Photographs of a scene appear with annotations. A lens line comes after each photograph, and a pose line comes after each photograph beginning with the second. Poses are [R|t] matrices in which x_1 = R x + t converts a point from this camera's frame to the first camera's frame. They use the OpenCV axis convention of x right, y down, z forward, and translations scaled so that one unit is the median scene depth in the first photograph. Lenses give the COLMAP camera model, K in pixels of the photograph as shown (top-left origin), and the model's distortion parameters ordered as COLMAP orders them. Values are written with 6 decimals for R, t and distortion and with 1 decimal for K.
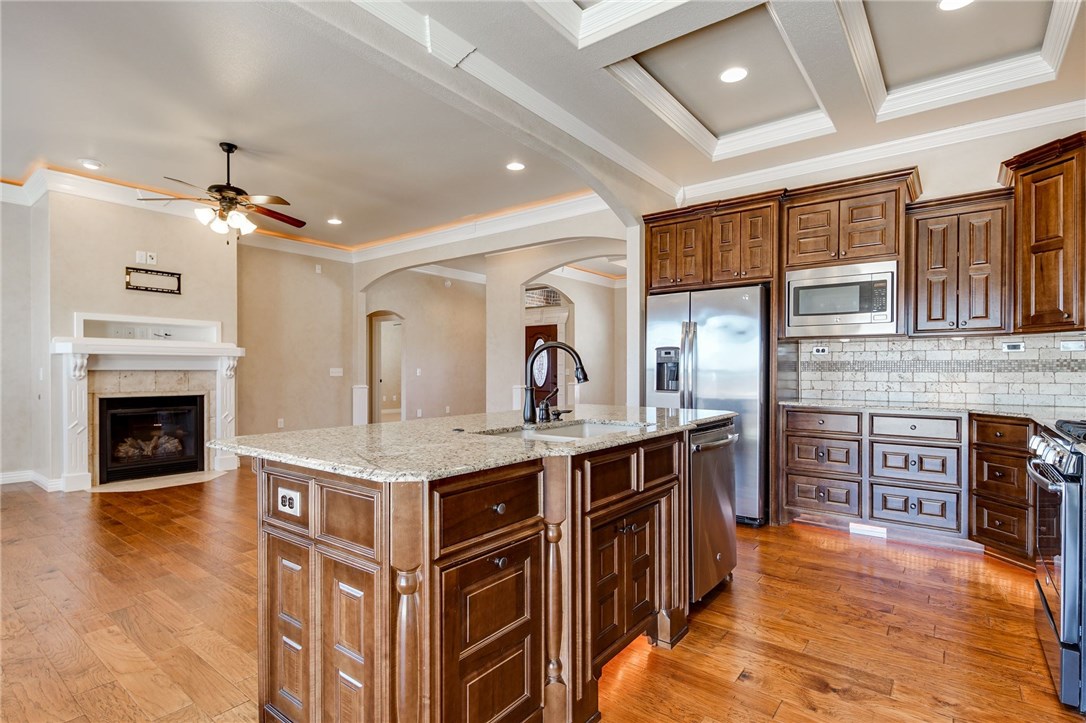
lens RADIAL K [[528.5, 0, 542.2], [0, 528.5, 368.5], [0, 0, 1]] dist [0.013878, -0.011709]
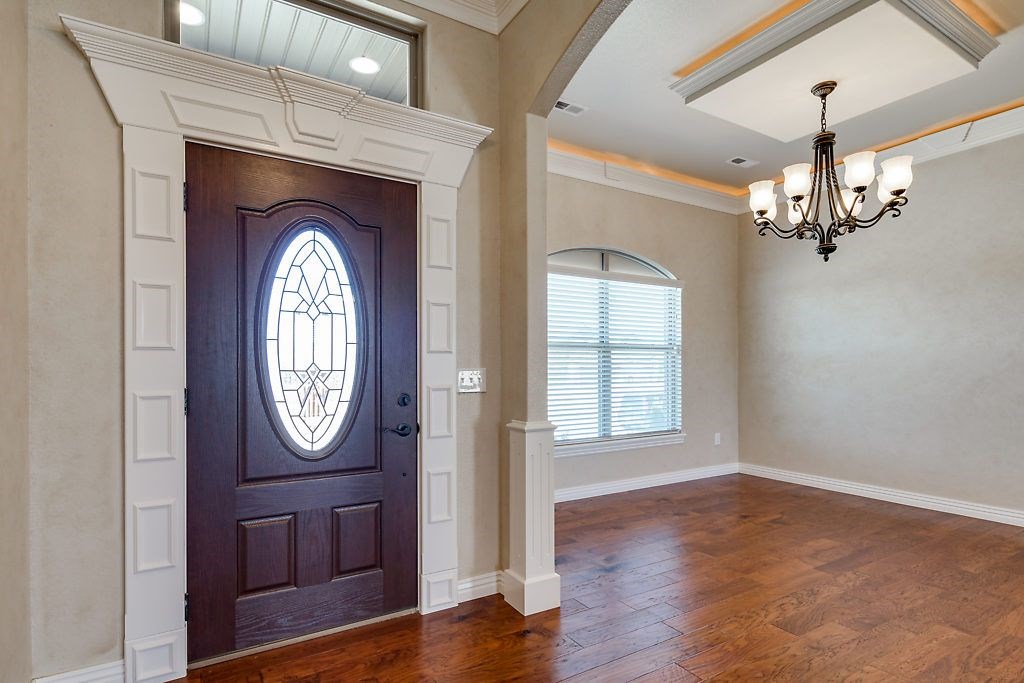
lens RADIAL K [[498.8, 0, 484.4], [0, 498.8, 364.4], [0, 0, 1]] dist [-0.002774, -0.000736]
pose [[0.374520, 0.002974, 0.927214, -0.358603], [0.001922, 0.999990, -0.003984, -0.001196], [-0.927217, 0.003274, 0.374511, 1.867585]]
